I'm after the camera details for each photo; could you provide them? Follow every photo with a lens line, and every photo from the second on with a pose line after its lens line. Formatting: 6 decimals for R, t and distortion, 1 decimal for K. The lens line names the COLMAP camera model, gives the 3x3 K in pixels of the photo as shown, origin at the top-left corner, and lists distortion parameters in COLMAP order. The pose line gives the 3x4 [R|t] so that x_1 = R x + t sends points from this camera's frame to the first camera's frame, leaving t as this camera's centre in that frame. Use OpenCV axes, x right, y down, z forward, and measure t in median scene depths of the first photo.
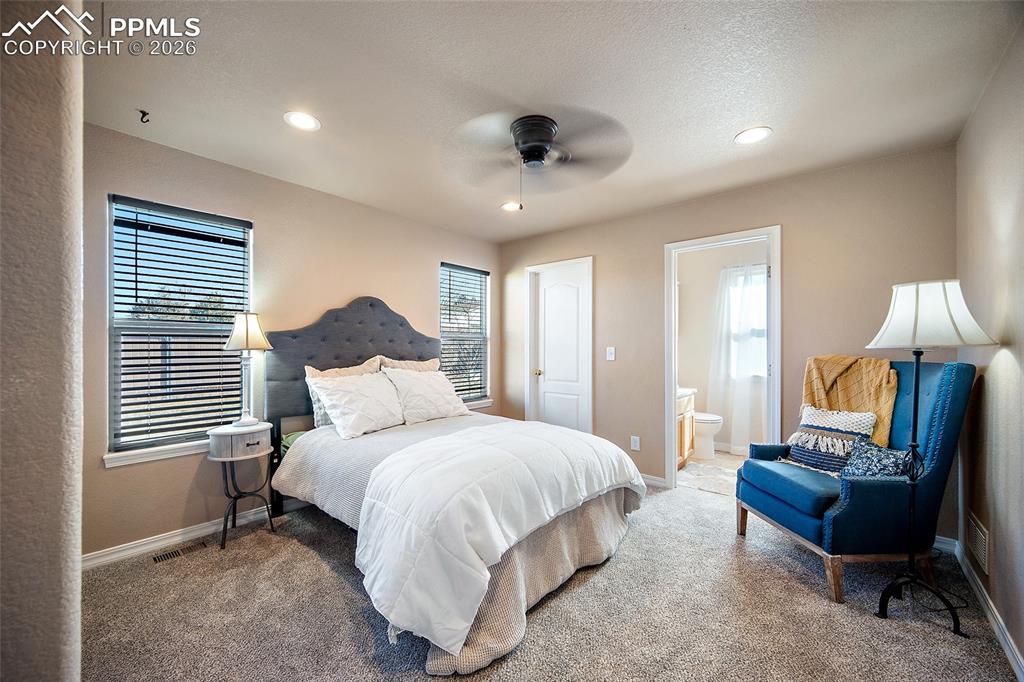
lens RADIAL K [[400.7, 0, 508.9], [0, 400.7, 348.3], [0, 0, 1]] dist [-0.000609, -0.001309]
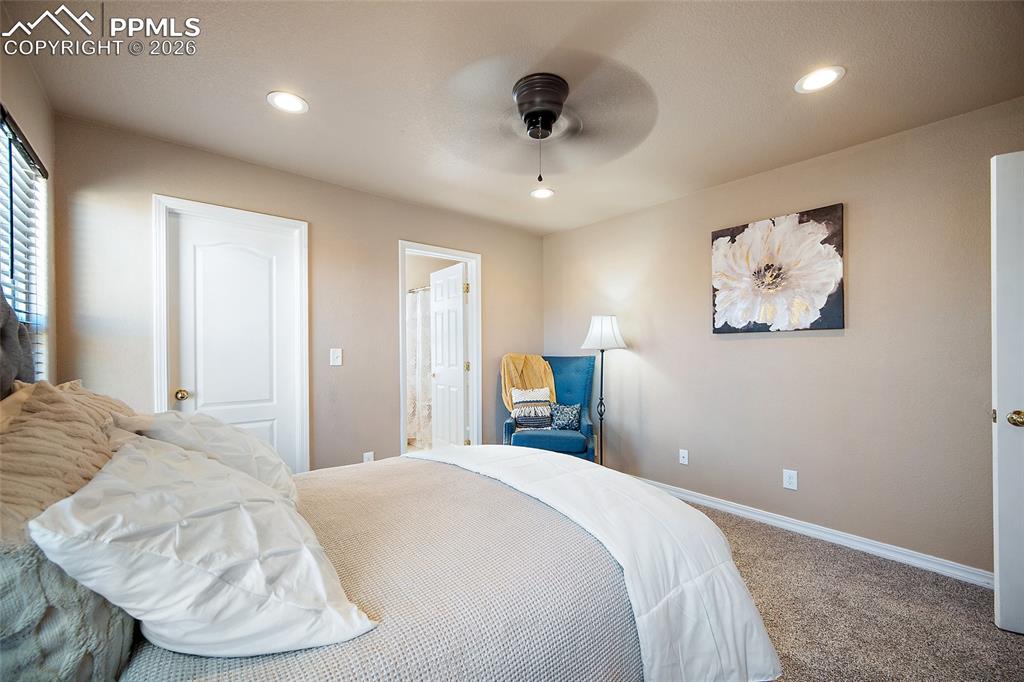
lens RADIAL K [[401.7, 0, 513.4], [0, 401.7, 345.5], [0, 0, 1]] dist [0.003546, 0.000251]
pose [[0.149357, -0.002220, 0.988781, -0.512756], [-0.000484, 0.999997, 0.002318, -0.011466], [-0.988783, -0.000825, 0.149356, 0.587331]]
